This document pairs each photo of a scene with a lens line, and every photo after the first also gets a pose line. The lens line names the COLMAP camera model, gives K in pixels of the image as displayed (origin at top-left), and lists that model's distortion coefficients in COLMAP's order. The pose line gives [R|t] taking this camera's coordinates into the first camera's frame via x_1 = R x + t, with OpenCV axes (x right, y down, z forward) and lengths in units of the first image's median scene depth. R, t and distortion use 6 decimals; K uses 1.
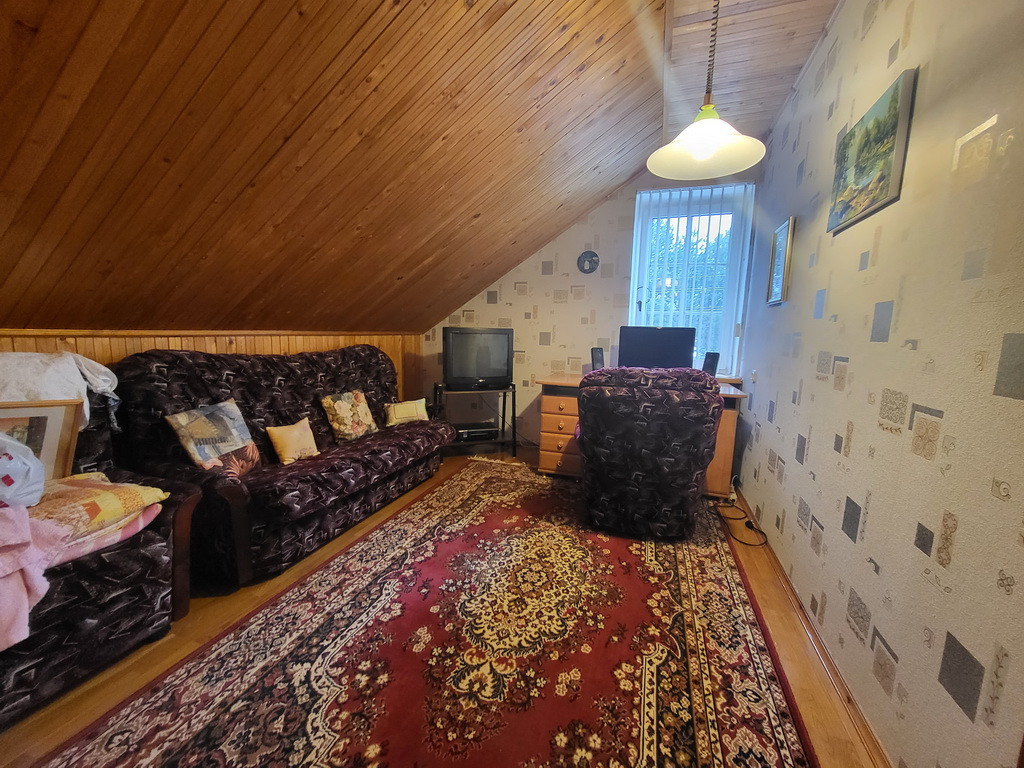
lens RADIAL K [[405.2, 0, 511.8], [0, 405.2, 386.8], [0, 0, 1]] dist [0.001592, -0.000849]
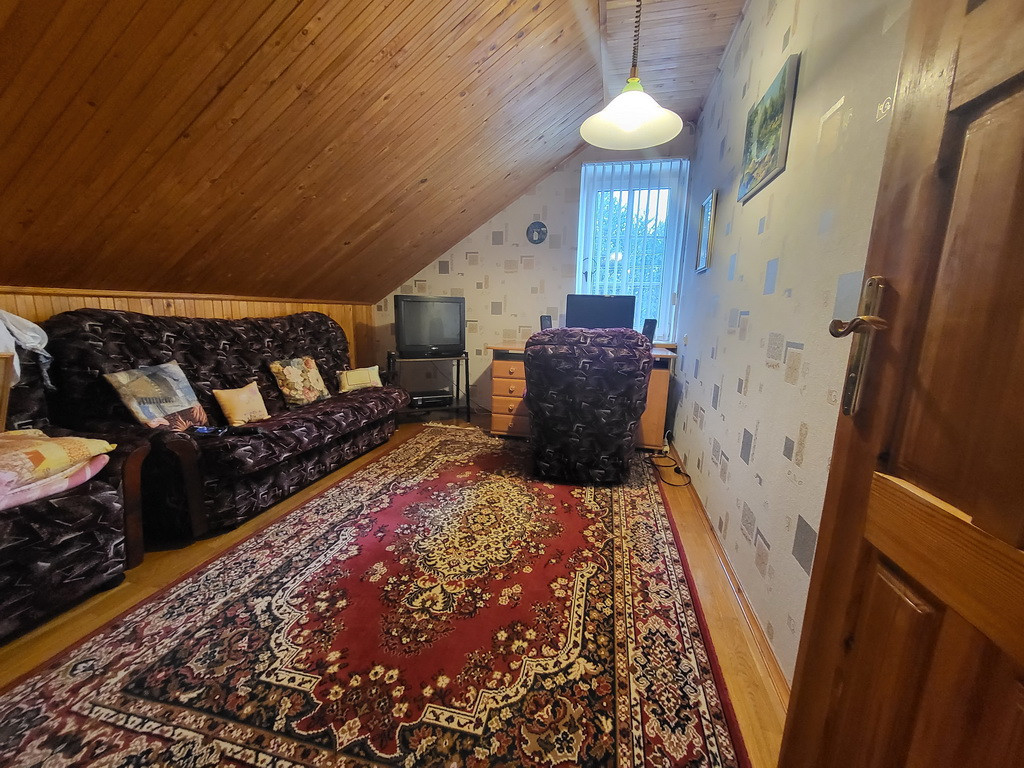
lens RADIAL K [[405.2, 0, 513.5], [0, 405.2, 387.2], [0, 0, 1]] dist [0.001592, -0.000849]
pose [[0.994468, -0.021080, 0.102903, 0.033365], [0.015815, 0.998537, 0.051709, 0.066665], [-0.103843, -0.049796, 0.993346, -0.082141]]
